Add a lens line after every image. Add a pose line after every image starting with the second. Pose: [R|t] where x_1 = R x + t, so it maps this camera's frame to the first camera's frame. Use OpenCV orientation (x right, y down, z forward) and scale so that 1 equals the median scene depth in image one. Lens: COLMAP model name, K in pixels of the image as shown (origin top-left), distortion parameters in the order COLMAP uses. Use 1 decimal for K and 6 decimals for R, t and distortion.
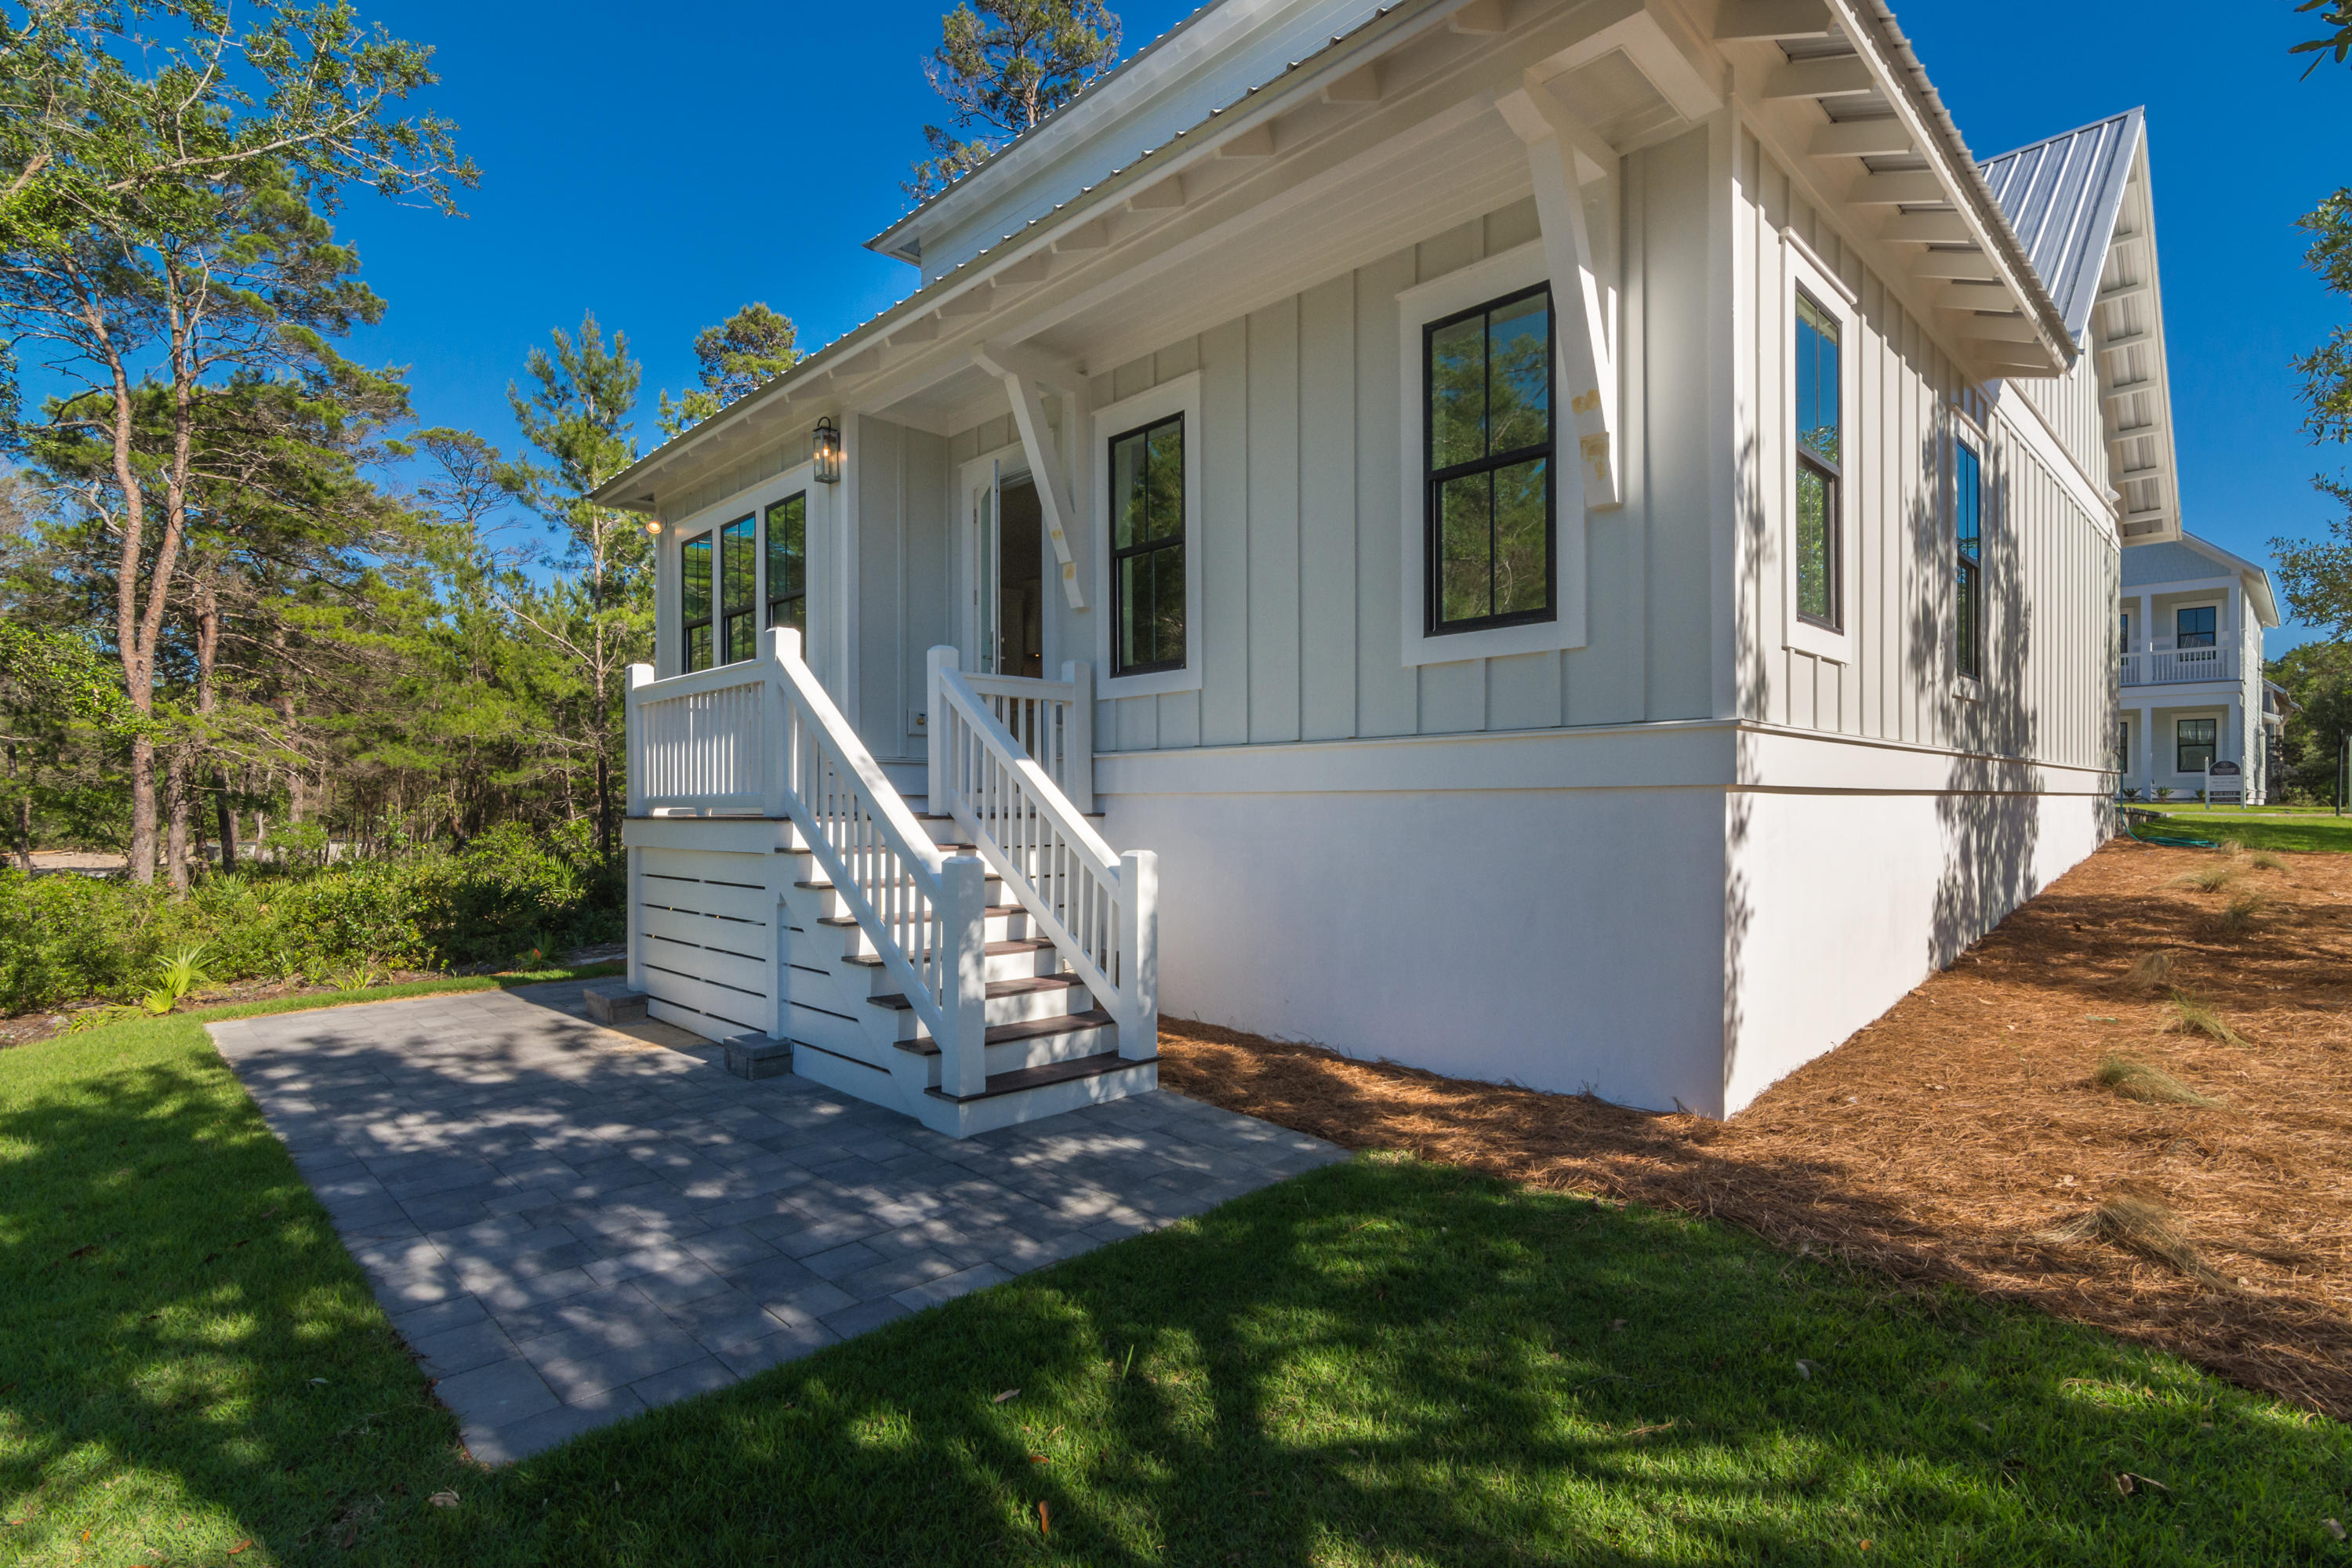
lens RADIAL K [[1142.4, 0, 1173.4], [0, 1142.4, 804.7], [0, 0, 1]] dist [-0.000788, 0.000336]
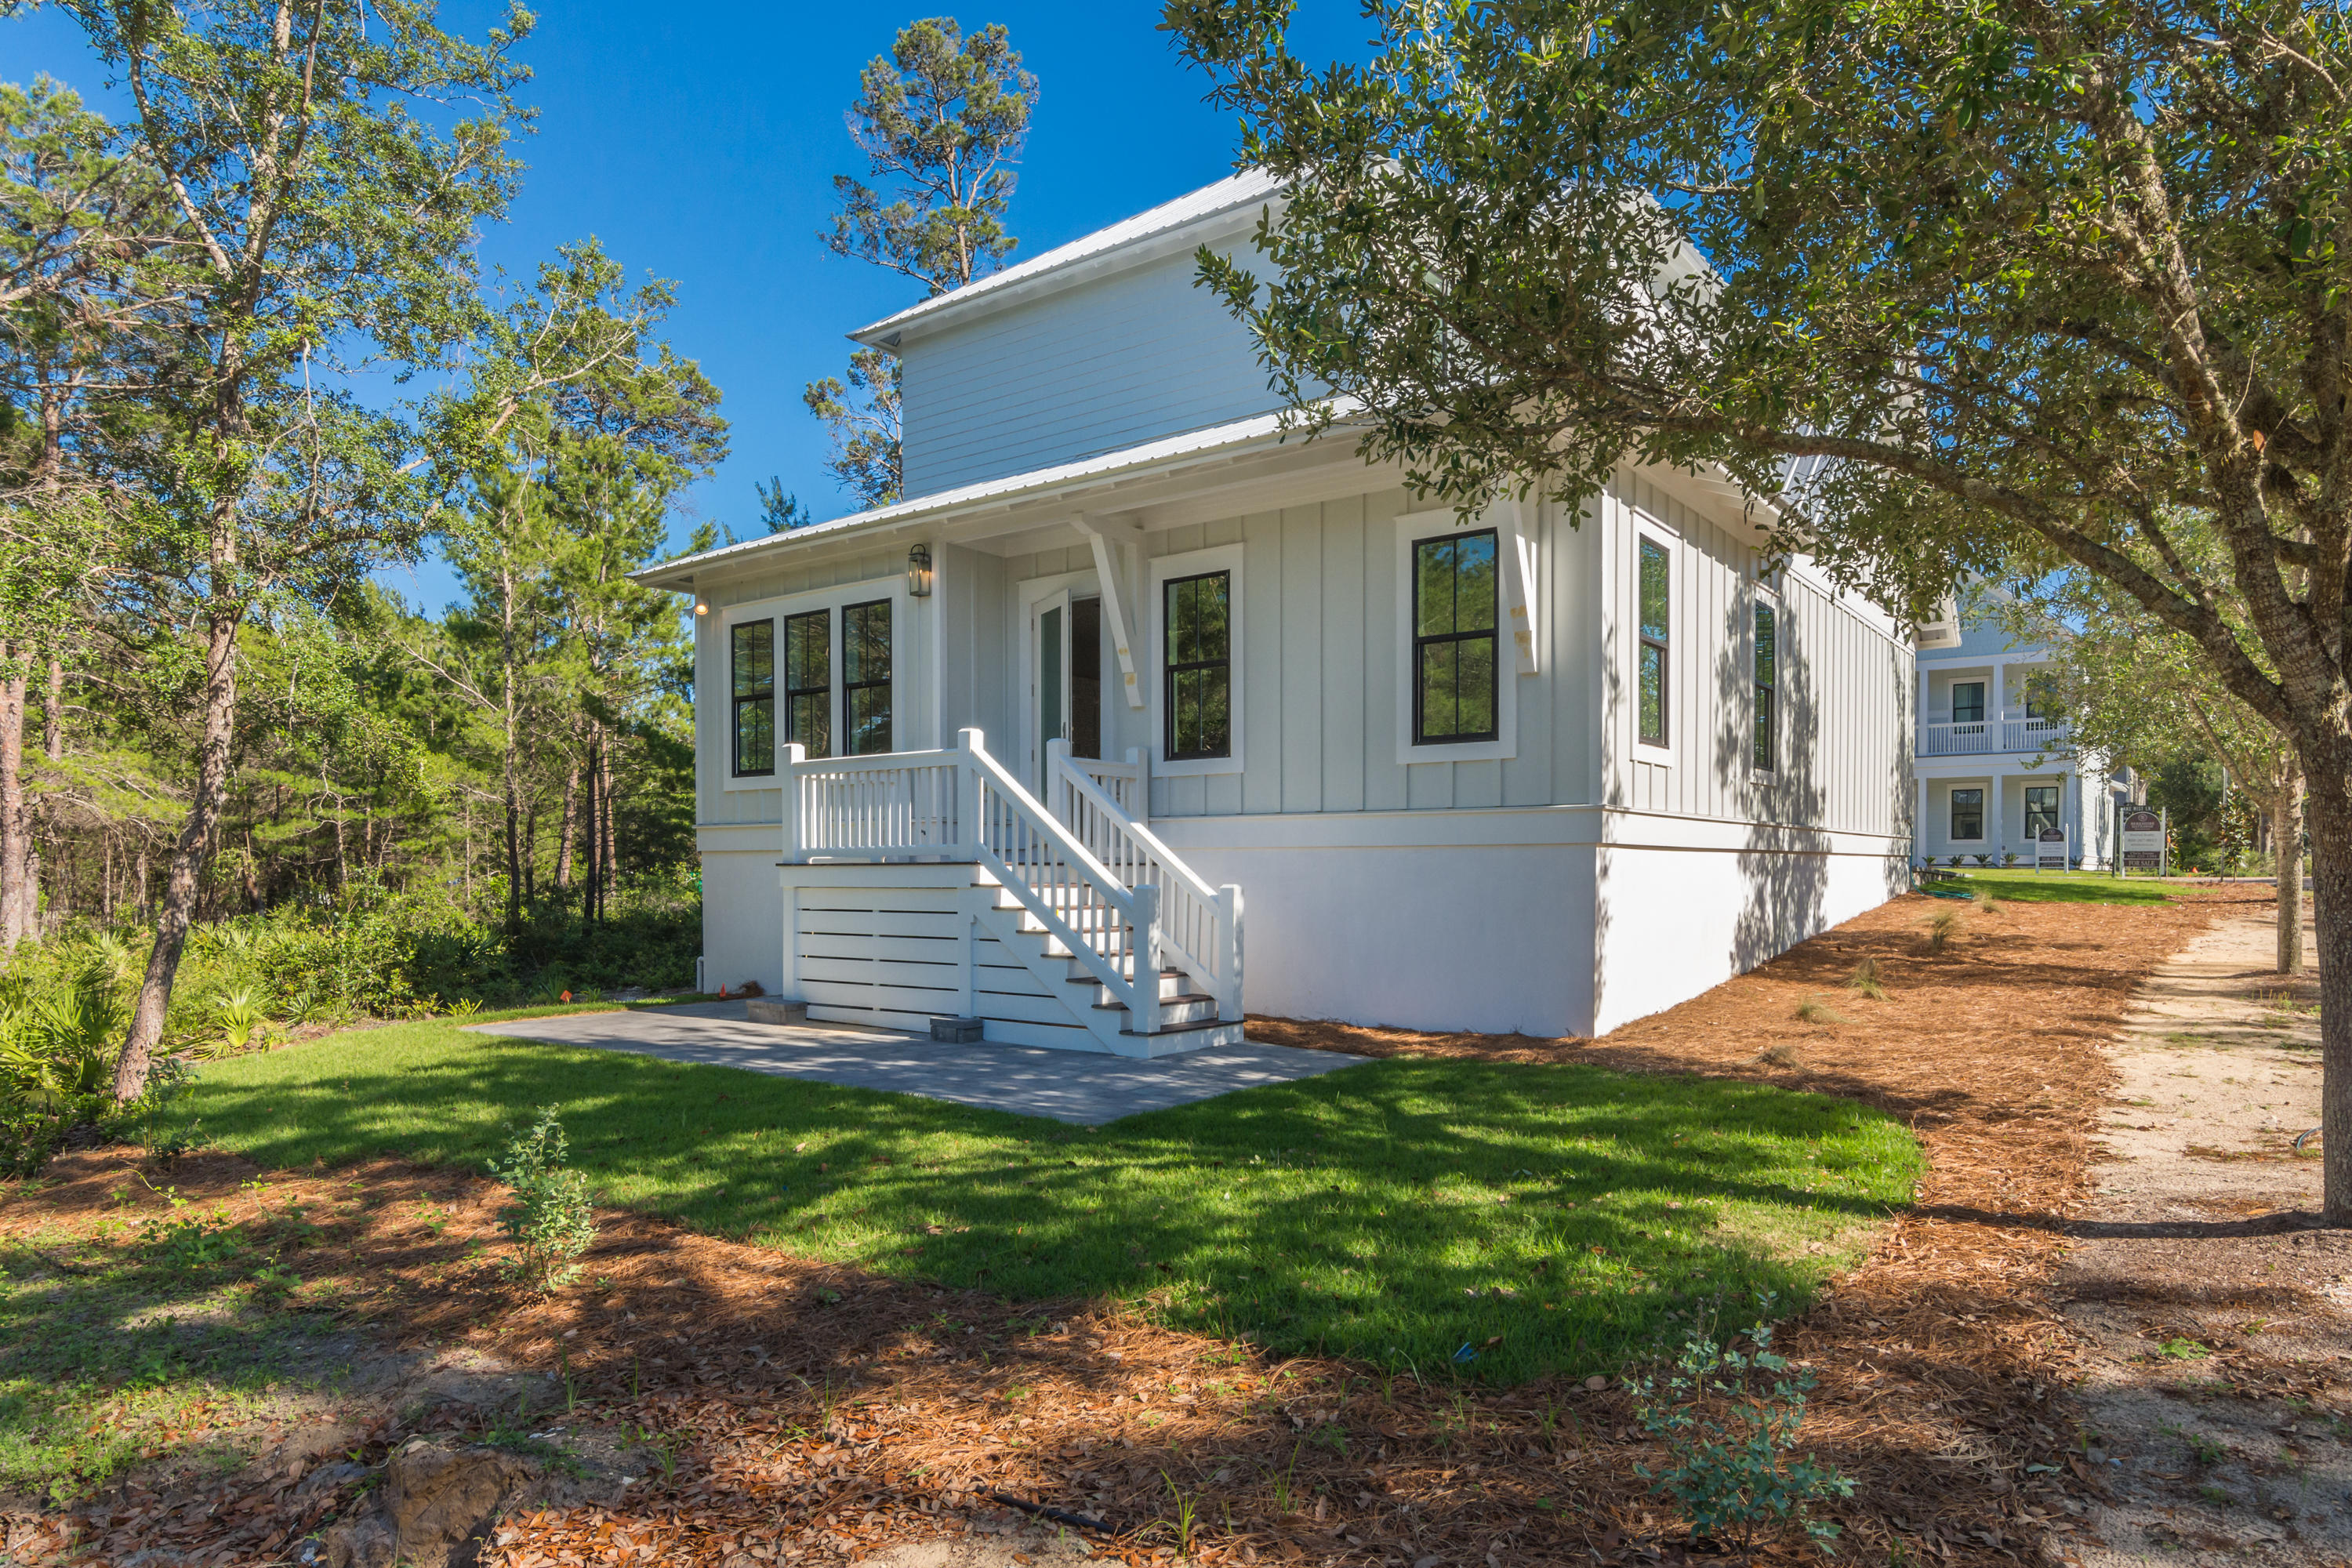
lens RADIAL K [[1423.2, 0, 1174.6], [0, 1423.2, 890.5], [0, 0, 1]] dist [-0.001187, 0.000111]
pose [[0.988799, 0.001890, 0.149239, -0.315310], [-0.003932, 0.999903, 0.013385, 0.018894], [-0.149199, -0.013822, 0.988711, -0.698222]]
